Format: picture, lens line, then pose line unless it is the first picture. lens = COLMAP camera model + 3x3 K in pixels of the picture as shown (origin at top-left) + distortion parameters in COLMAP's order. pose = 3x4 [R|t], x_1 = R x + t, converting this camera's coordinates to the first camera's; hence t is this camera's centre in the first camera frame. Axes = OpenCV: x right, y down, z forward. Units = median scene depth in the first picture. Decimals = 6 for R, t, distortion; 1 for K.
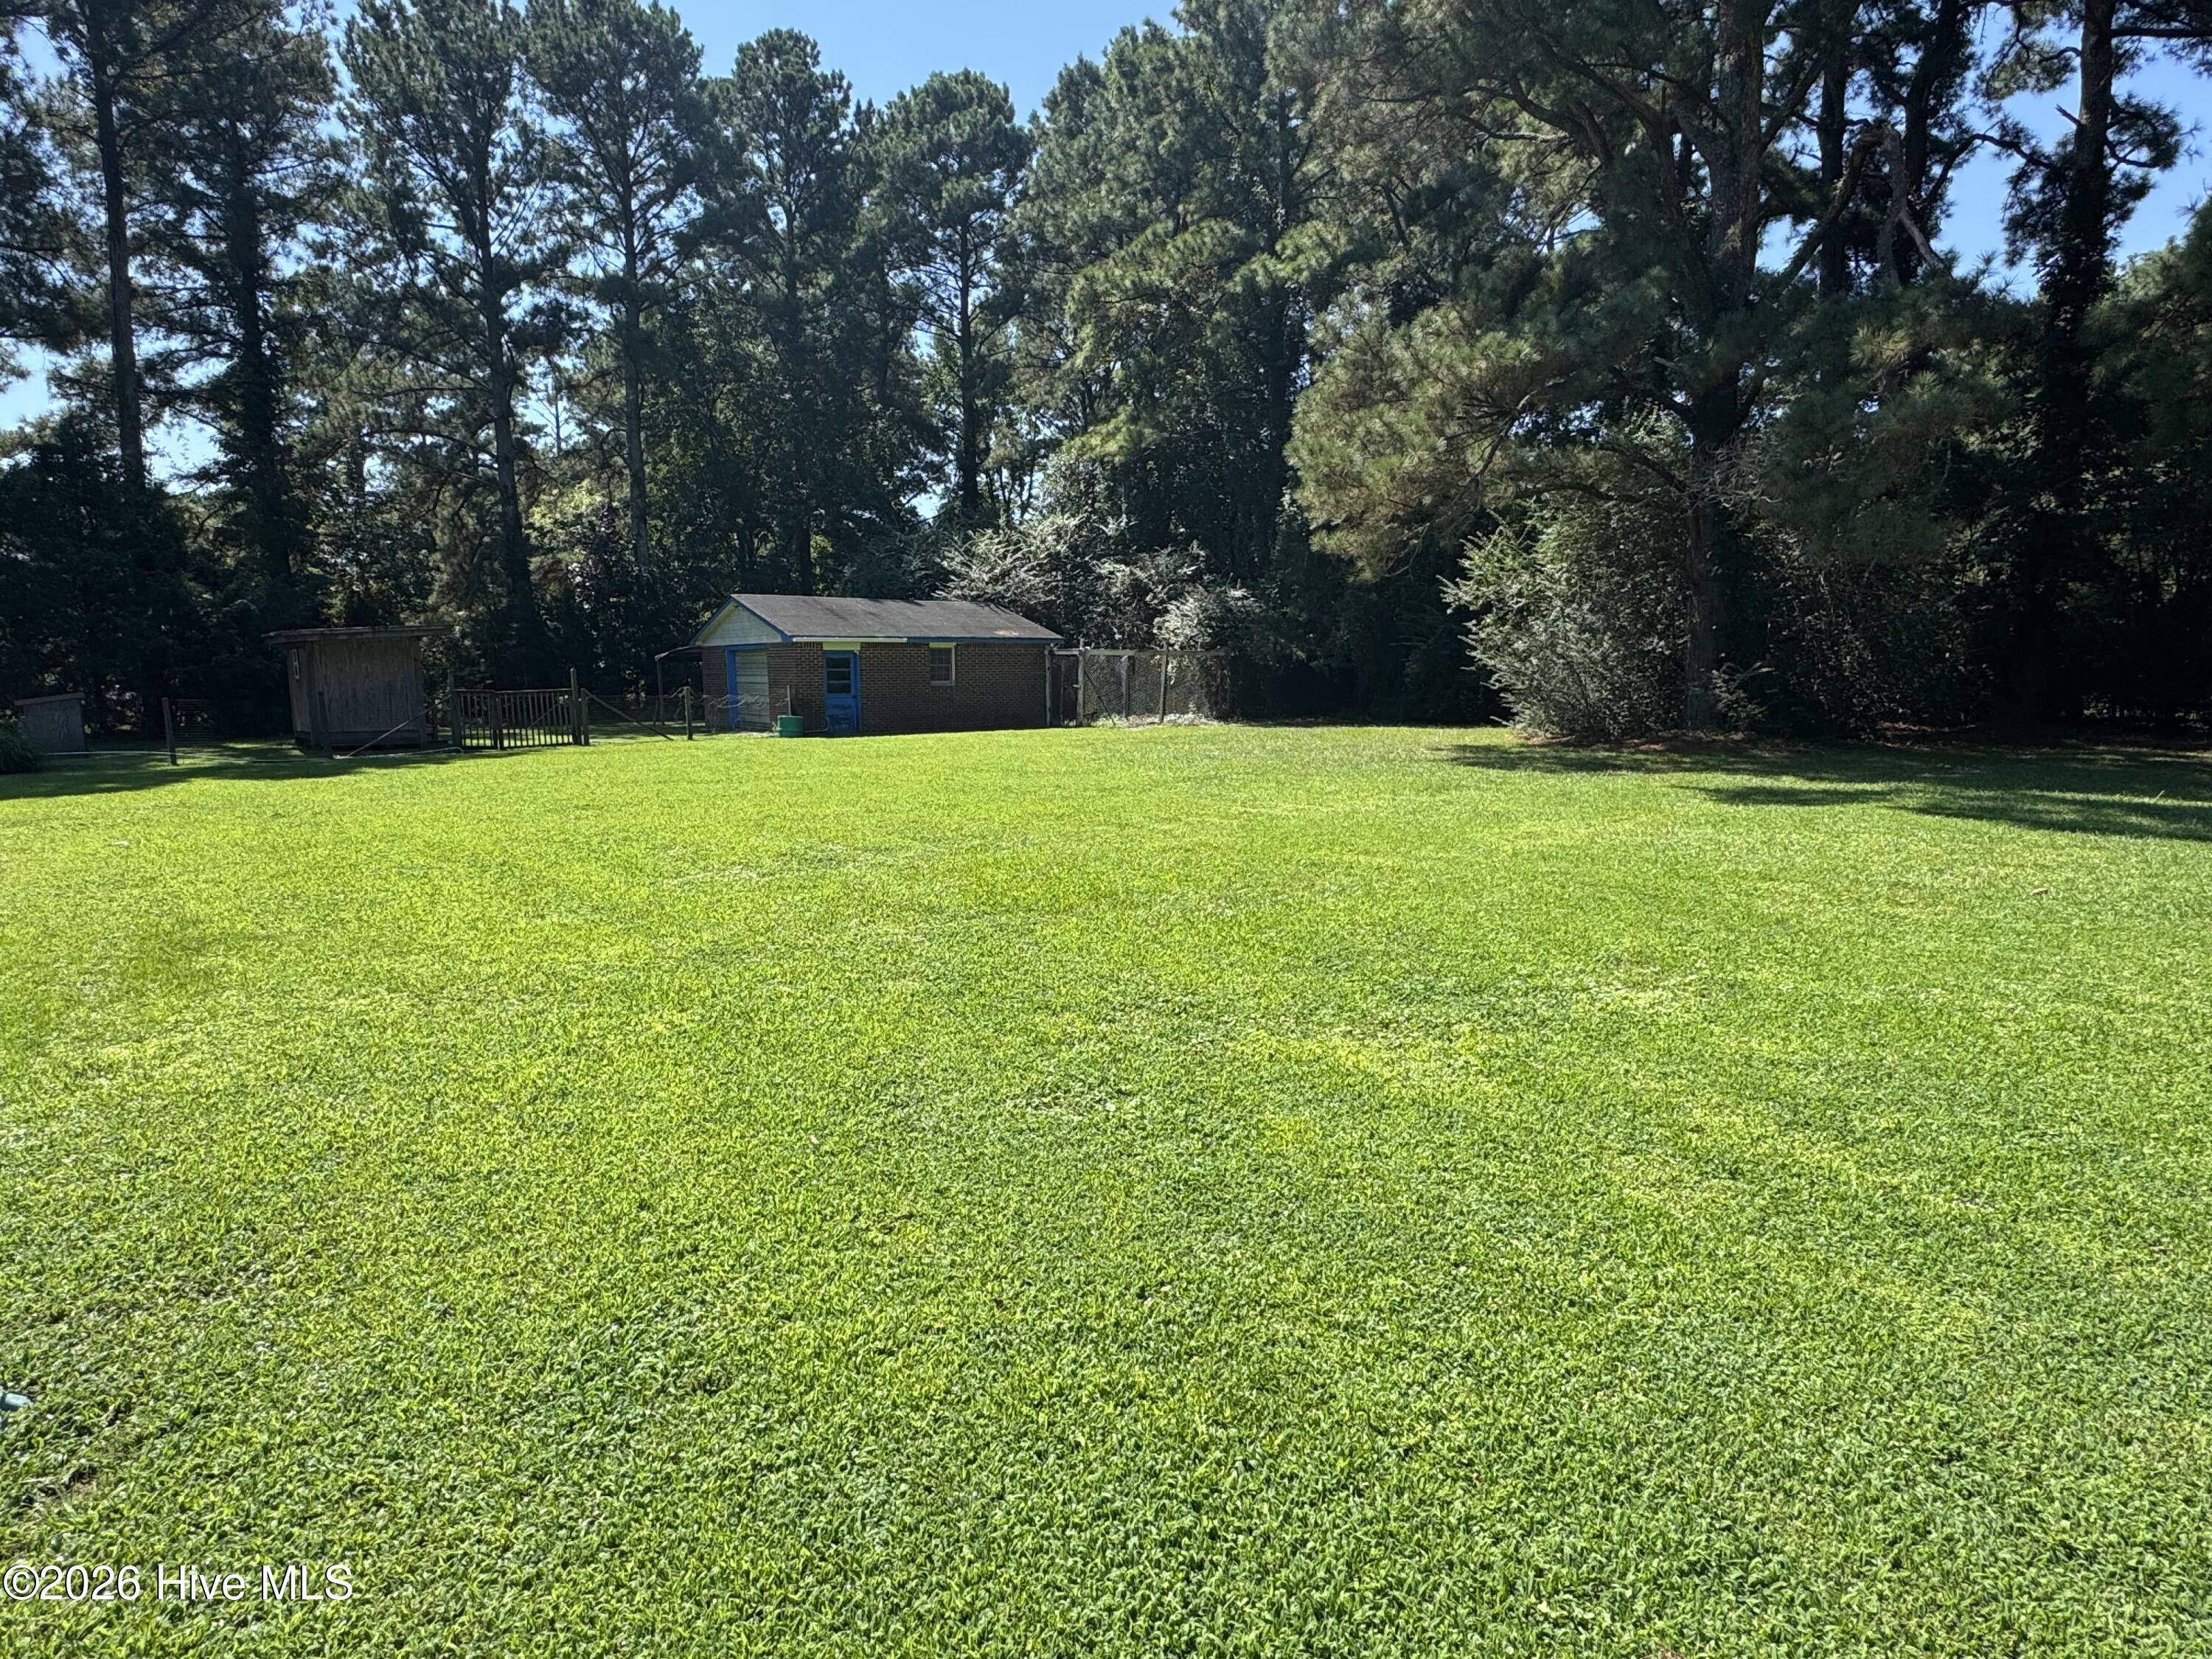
lens RADIAL K [[1225.1, 0, 1099.2], [0, 1225.1, 834.0], [0, 0, 1]] dist [-0.001211, 0.000475]
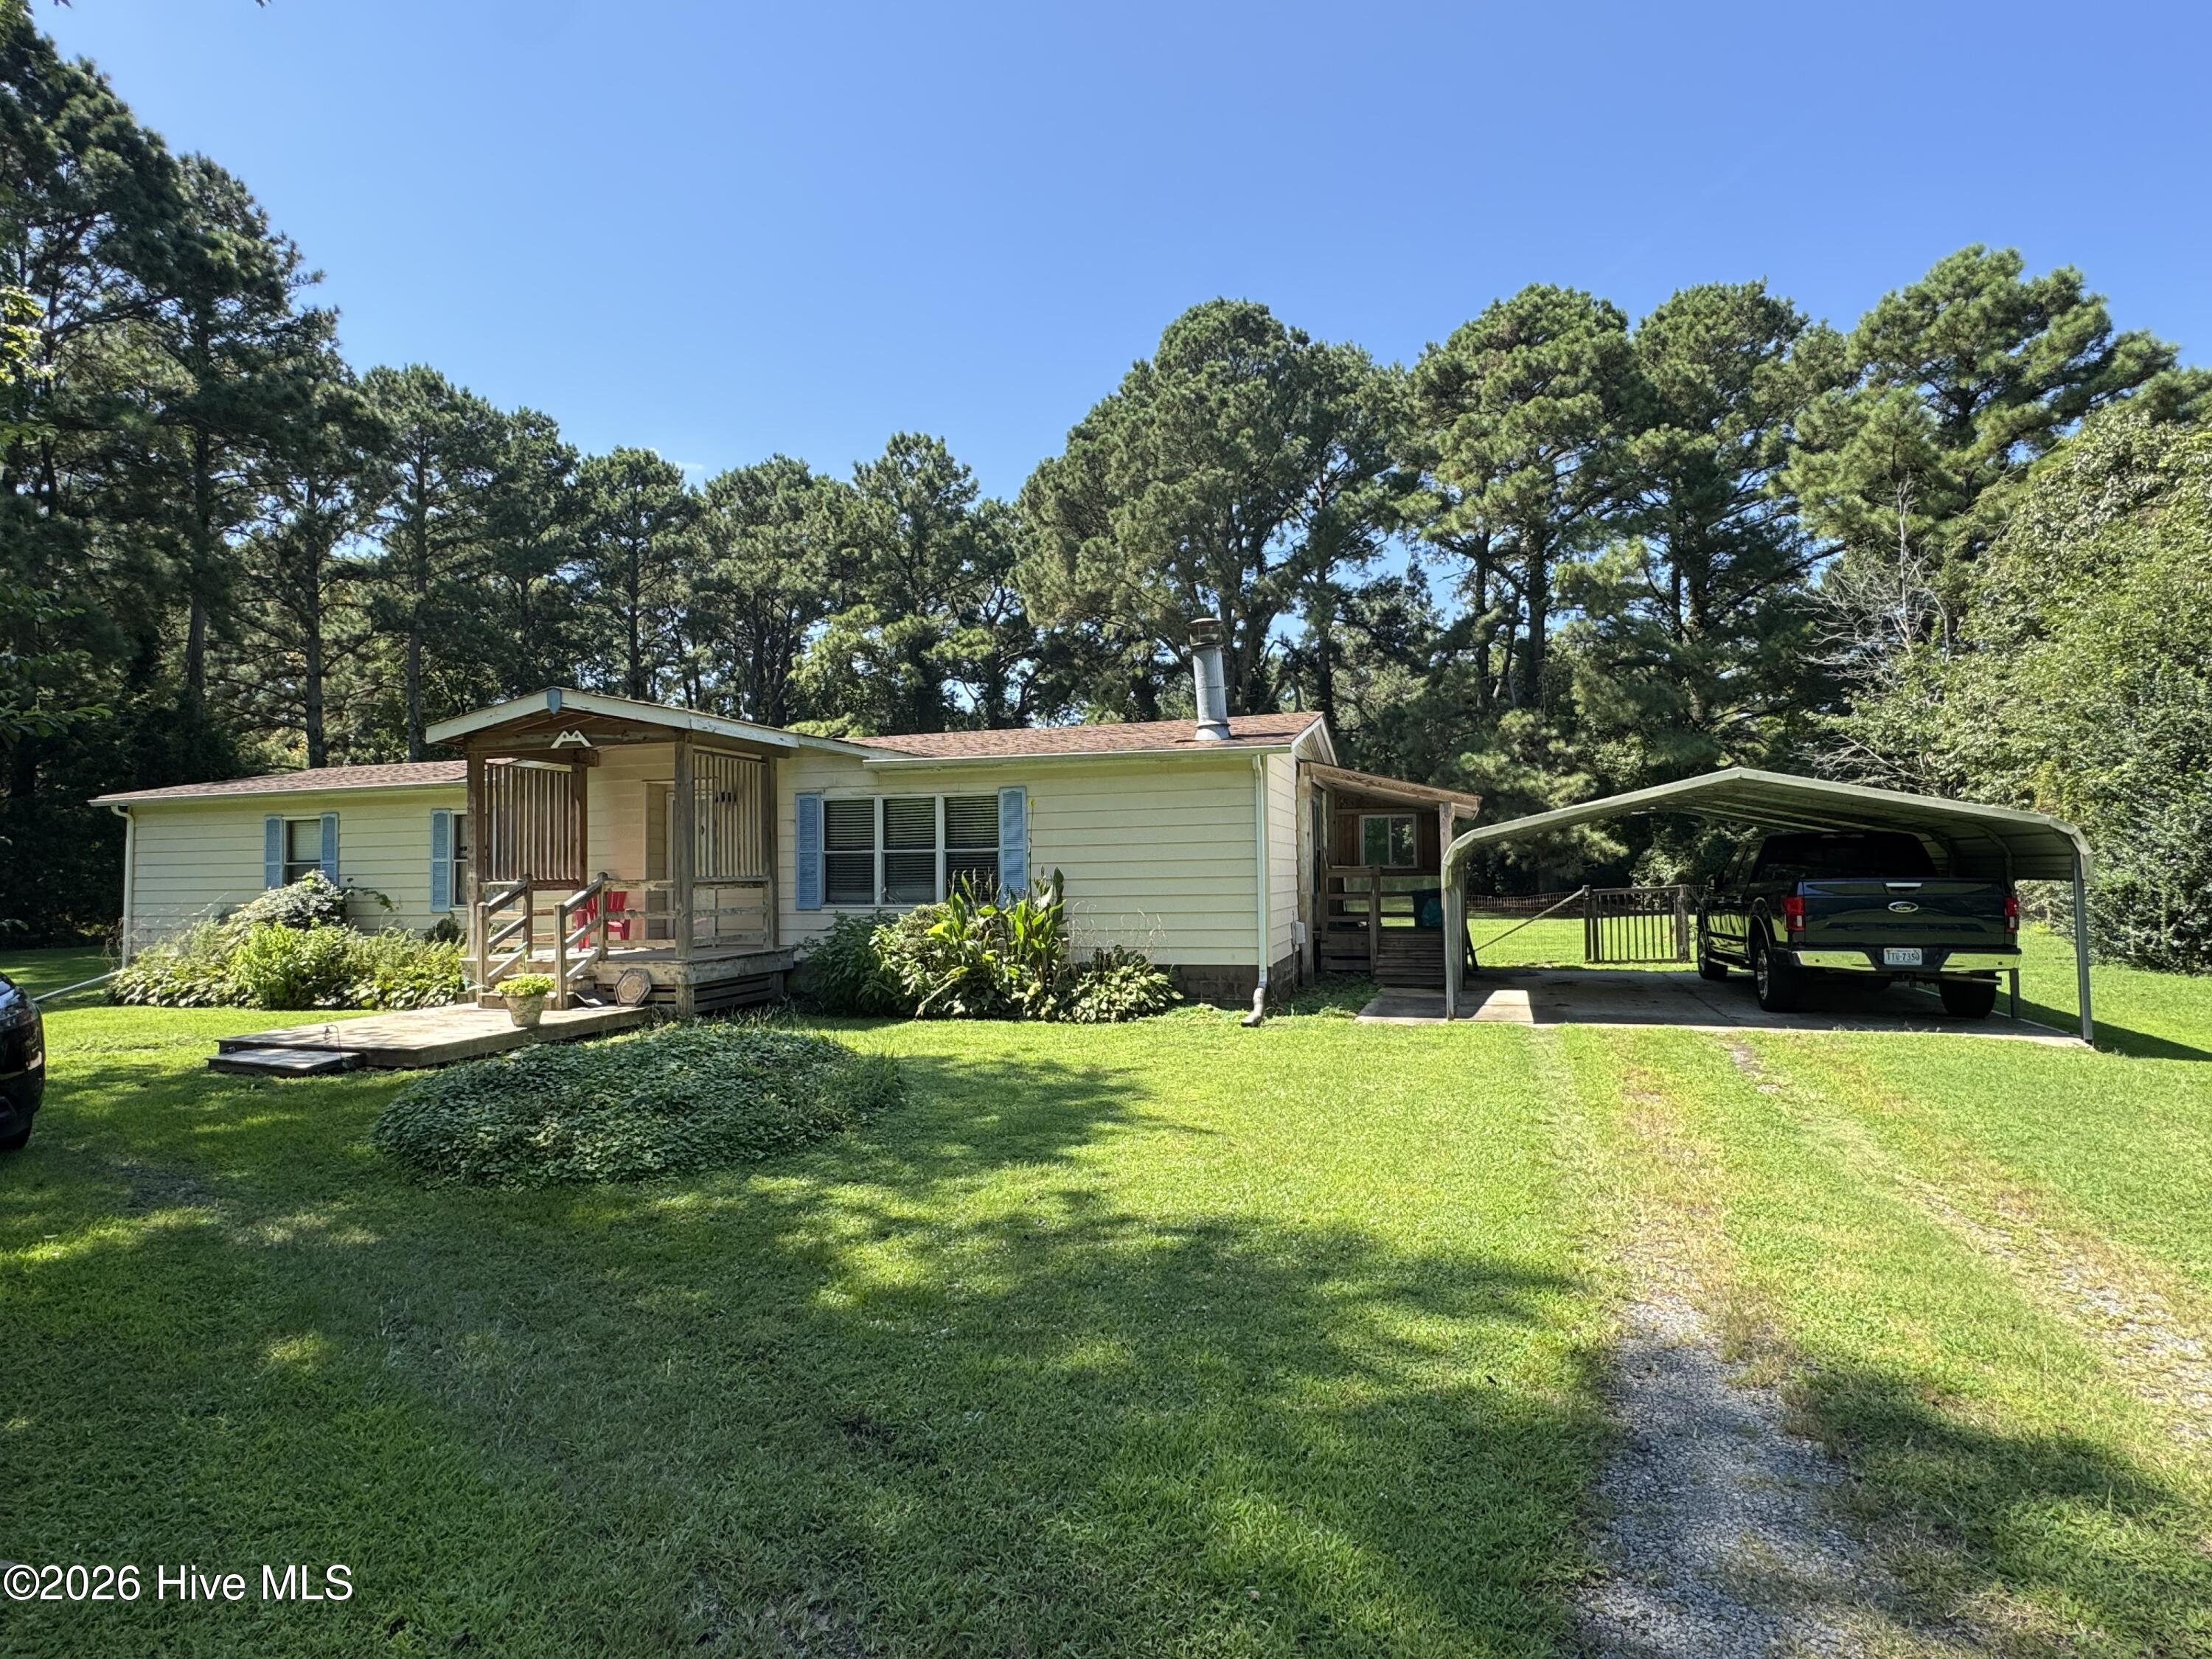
lens RADIAL K [[1140.8, 0, 1099.7], [0, 1140.8, 832.0], [0, 0, 1]] dist [-0.003822, 0.001867]
pose [[0.840167, 0.016571, 0.542075, -0.558164], [0.077770, 0.985521, -0.150664, 0.056013], [-0.536723, 0.168740, 0.826714, -0.409930]]
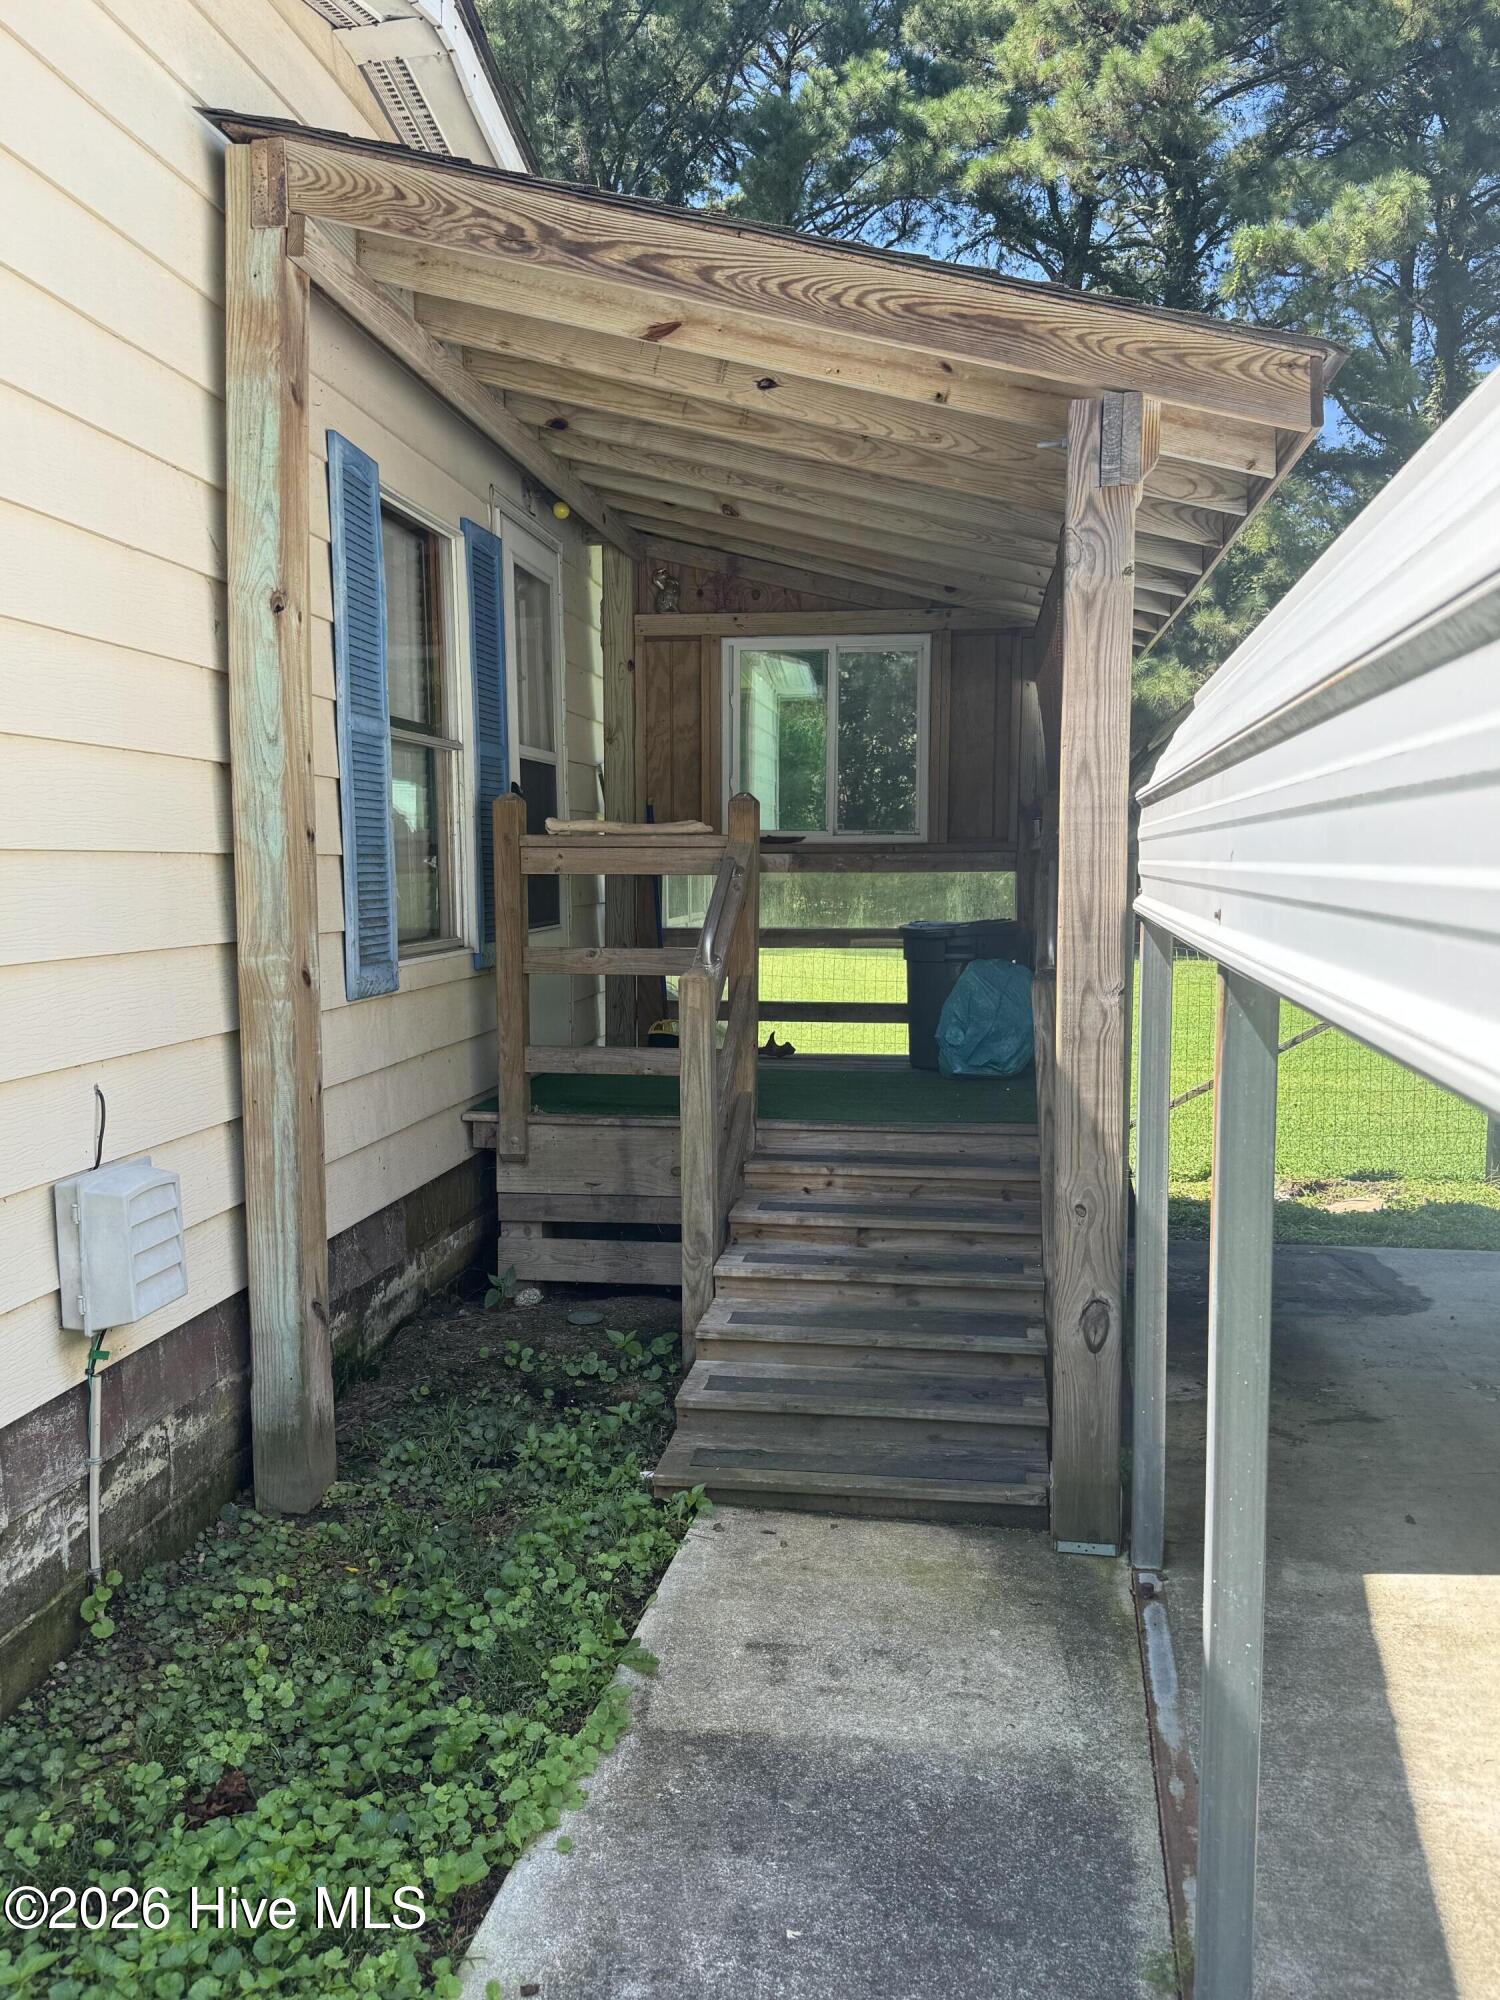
lens RADIAL K [[1616.3, 0, 744.9], [0, 1616.3, 1021.0], [0, 0, 1]] dist [0.009673, -0.012536]
pose [[0.747522, -0.056083, 0.661866, -0.296210], [0.080764, 0.996710, -0.006761, 0.025866], [-0.659309, 0.058509, 0.749592, -0.181320]]
